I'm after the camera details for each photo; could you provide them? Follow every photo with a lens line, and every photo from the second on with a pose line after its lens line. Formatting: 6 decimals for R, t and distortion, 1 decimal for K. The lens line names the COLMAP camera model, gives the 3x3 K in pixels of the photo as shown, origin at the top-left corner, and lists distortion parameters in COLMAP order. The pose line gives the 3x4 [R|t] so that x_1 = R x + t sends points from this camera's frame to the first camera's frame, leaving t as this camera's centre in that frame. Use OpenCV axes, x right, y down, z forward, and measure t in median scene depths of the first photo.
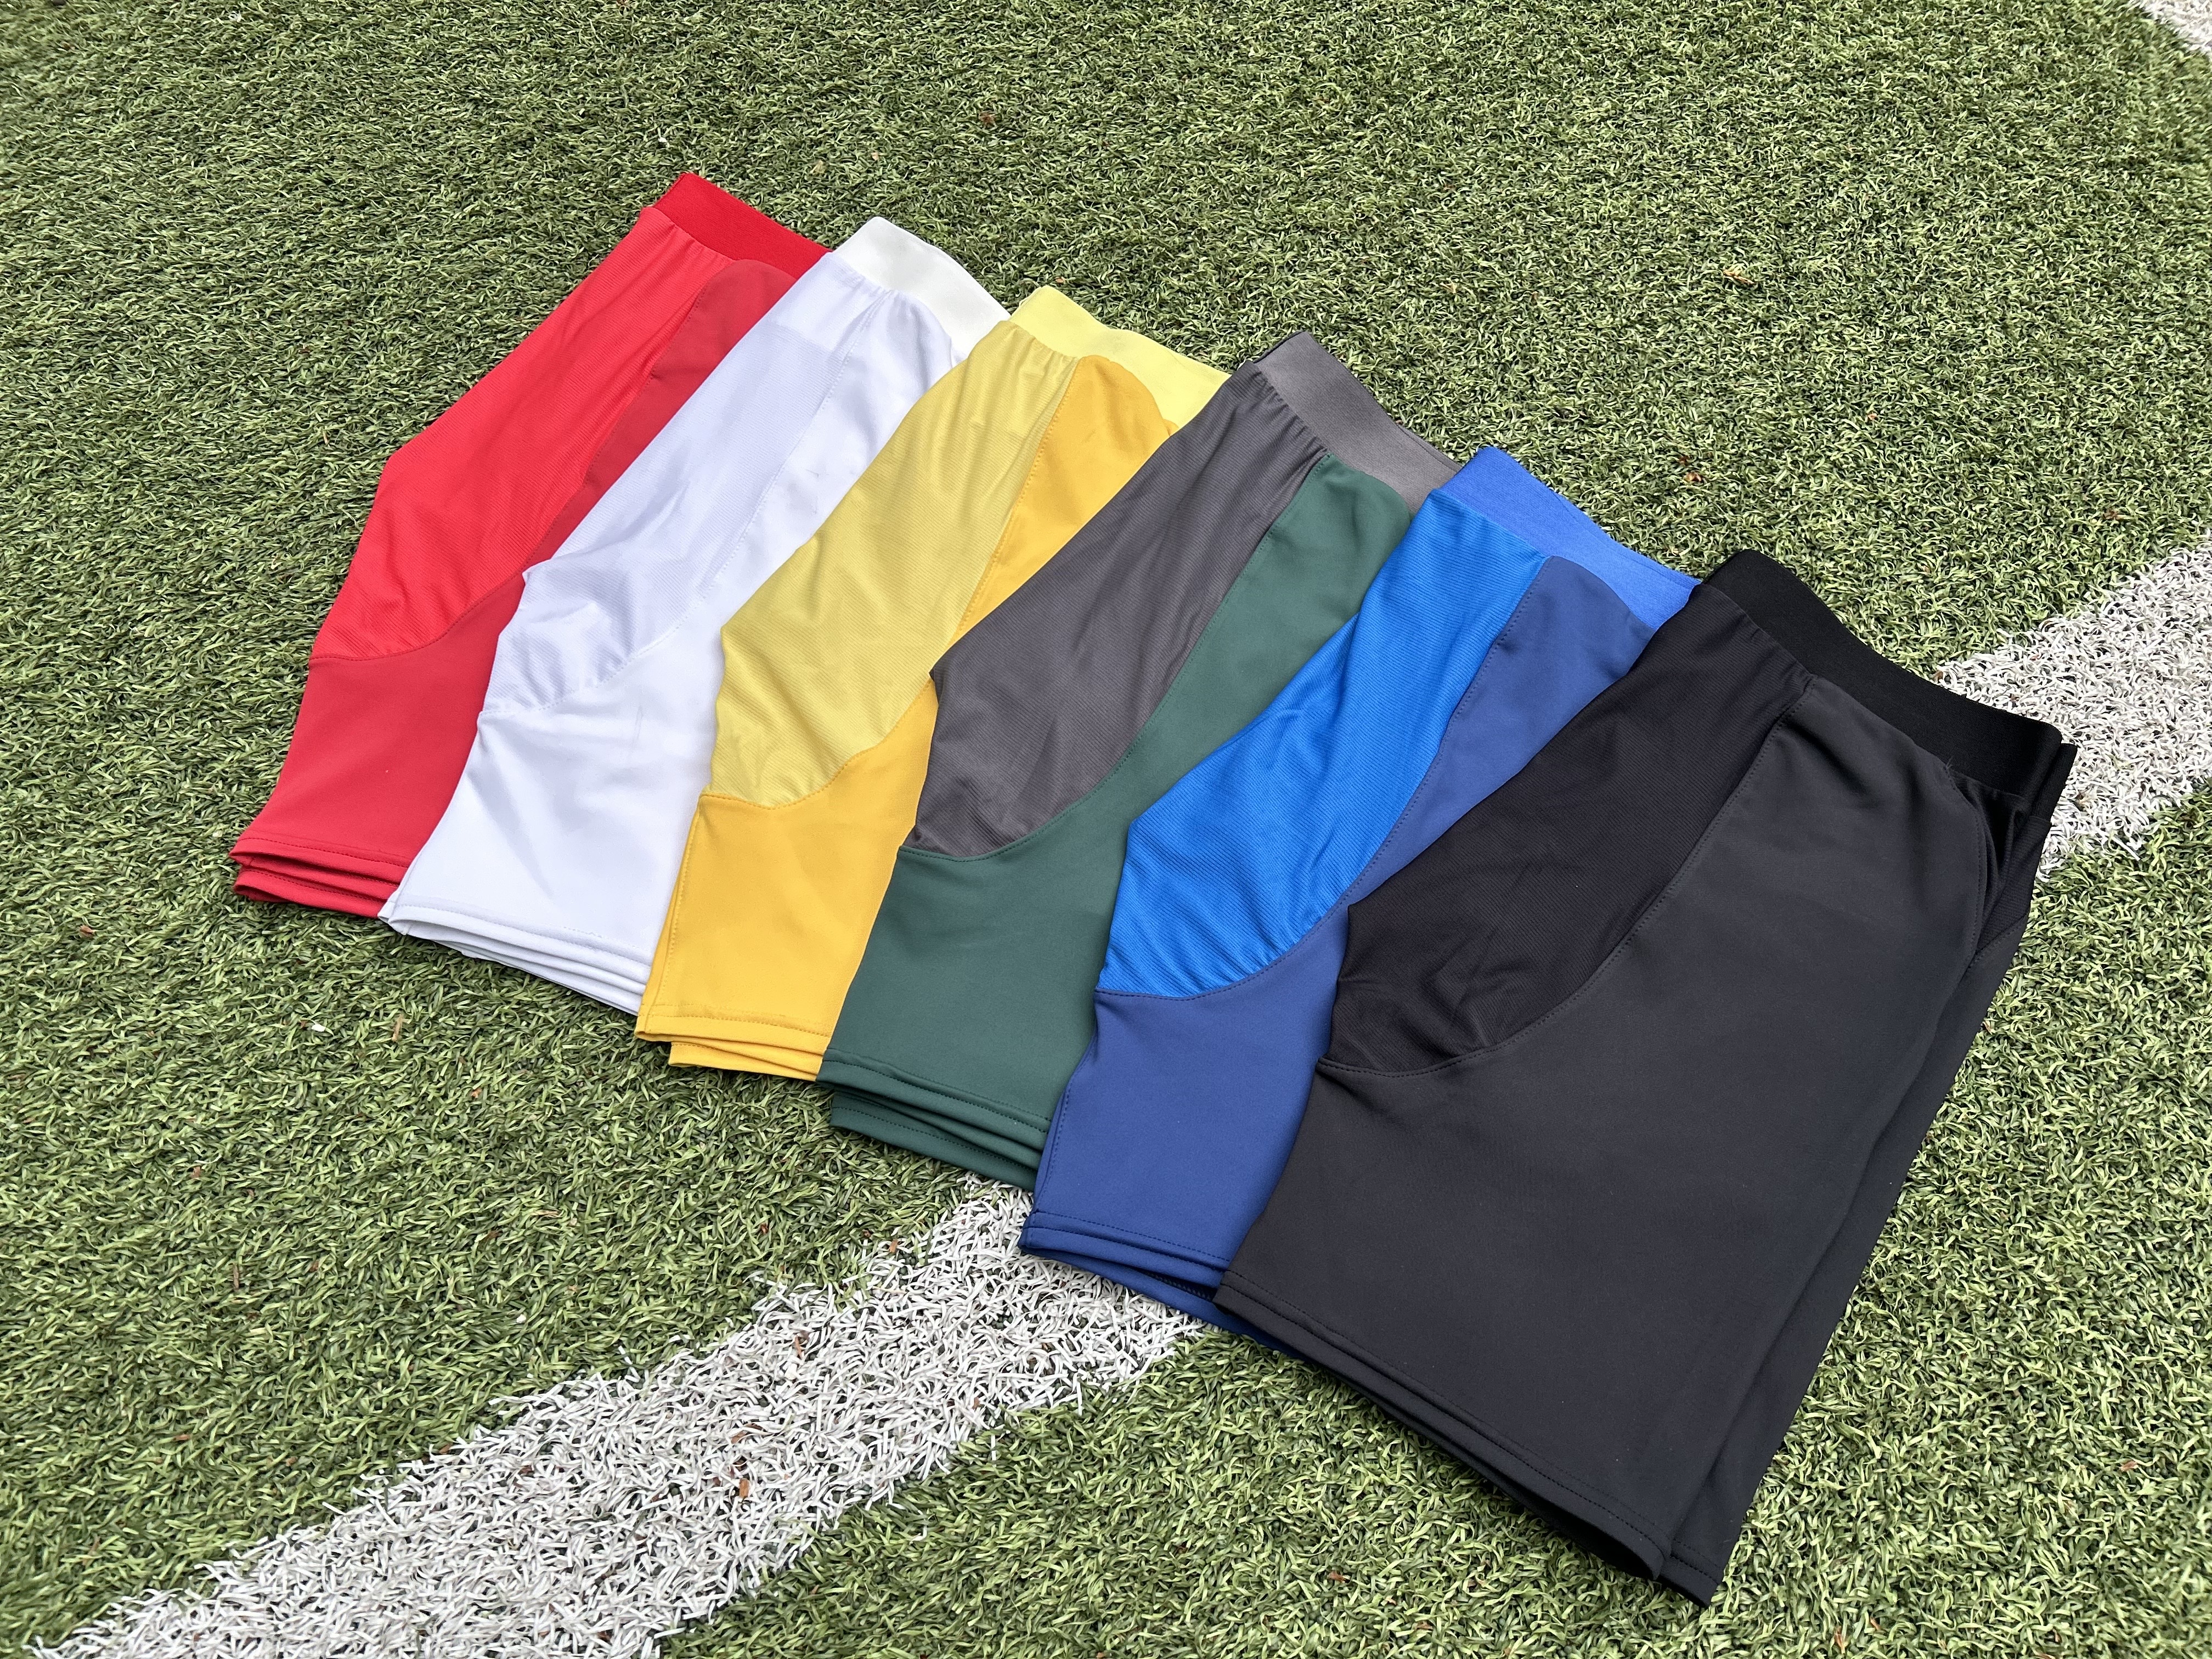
lens RADIAL K [[1677.9, 0, 1106.0], [0, 1677.9, 829.5], [0, 0, 1]] dist [0.044251, -0.050417]
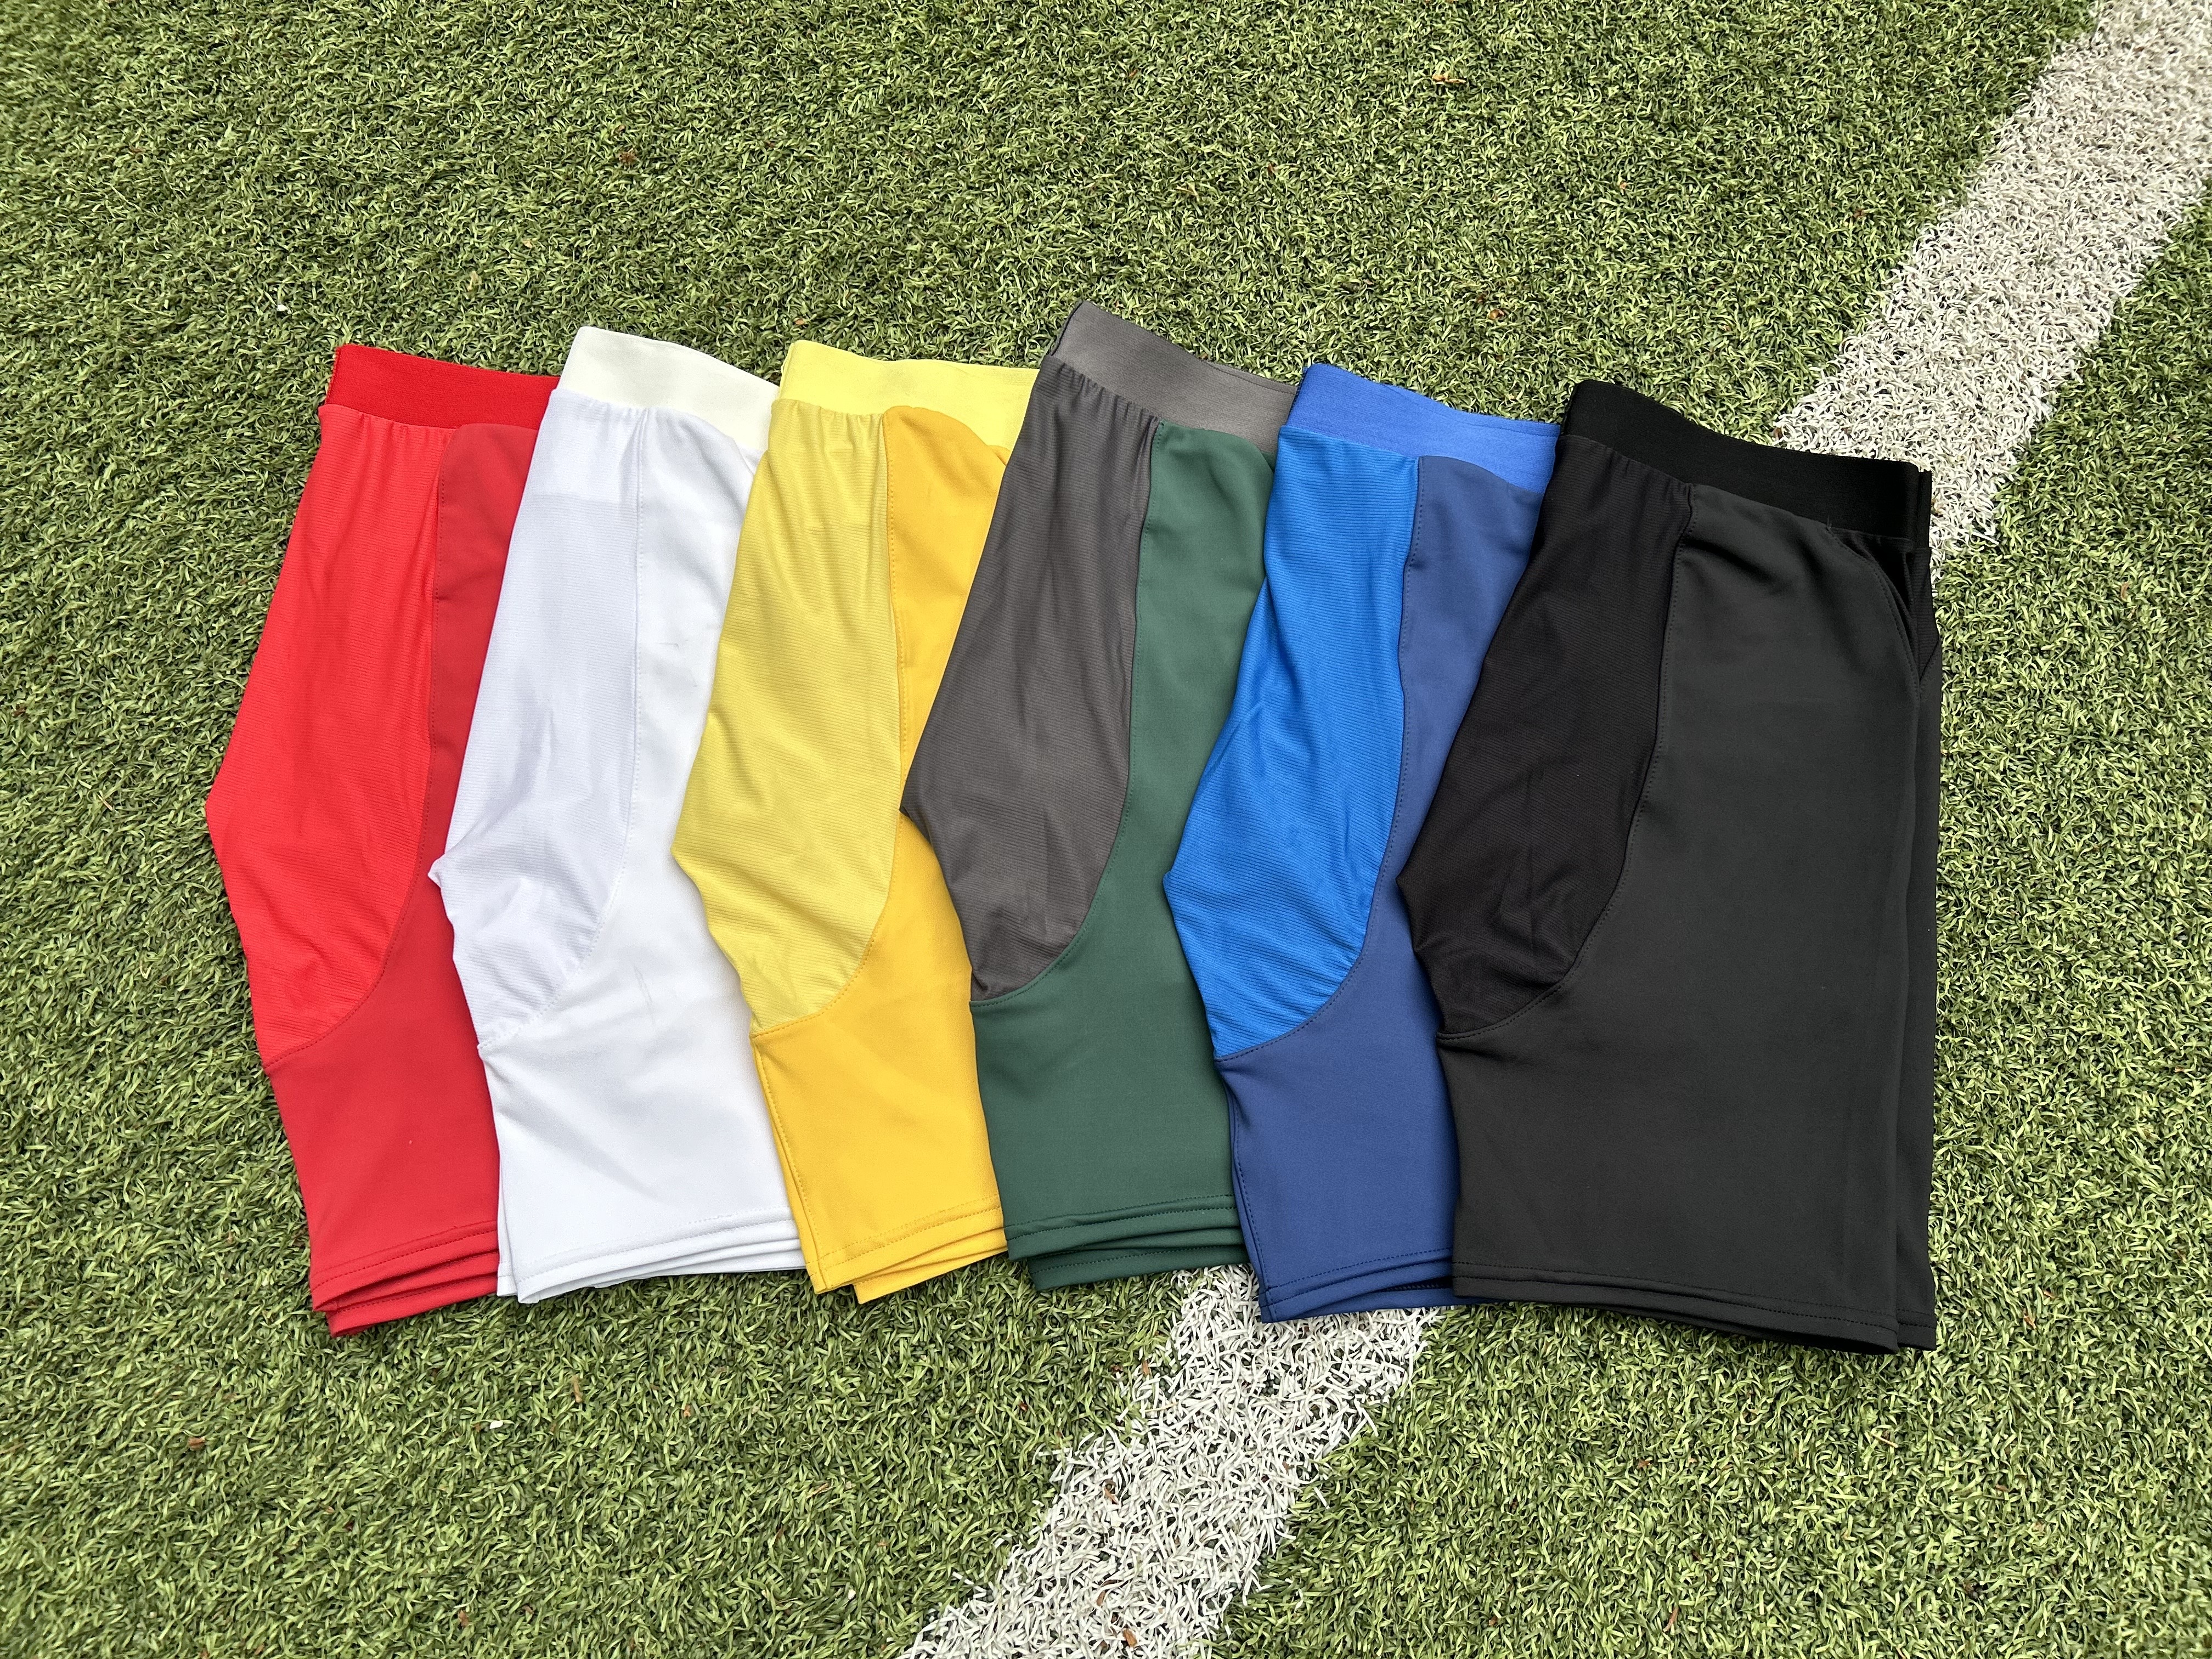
lens RADIAL K [[1677.9, 0, 1106.0], [0, 1677.9, 829.5], [0, 0, 1]] dist [0.044251, -0.050417]
pose [[0.903134, -0.401841, 0.151234, -0.158332], [0.364751, 0.903886, 0.223490, -0.273456], [-0.226506, -0.146678, 0.962902, 0.041264]]
